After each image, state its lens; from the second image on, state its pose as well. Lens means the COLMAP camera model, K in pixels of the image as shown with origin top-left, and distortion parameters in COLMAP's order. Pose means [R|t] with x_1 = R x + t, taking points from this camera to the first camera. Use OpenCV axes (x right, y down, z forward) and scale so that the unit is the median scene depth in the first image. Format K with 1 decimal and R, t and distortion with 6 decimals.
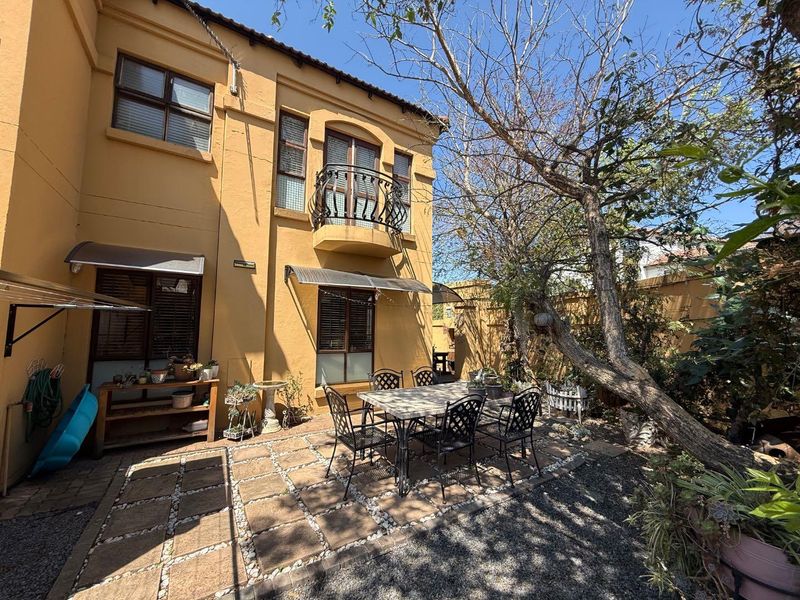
lens RADIAL K [[317.3, 0, 399.0], [0, 317.3, 303.0], [0, 0, 1]] dist [-0.000554, -0.000343]
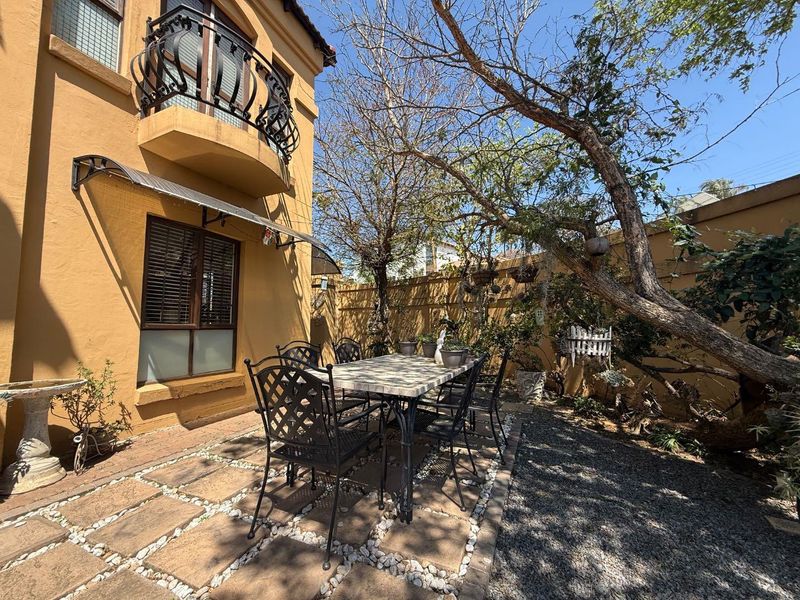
lens RADIAL K [[317.3, 0, 399.0], [0, 317.3, 303.0], [0, 0, 1]] dist [-0.000554, -0.000343]
pose [[0.835187, 0.027506, 0.549277, -0.182275], [-0.034018, 0.999420, 0.001677, 0.093560], [-0.548912, -0.020085, 0.835639, 0.256903]]
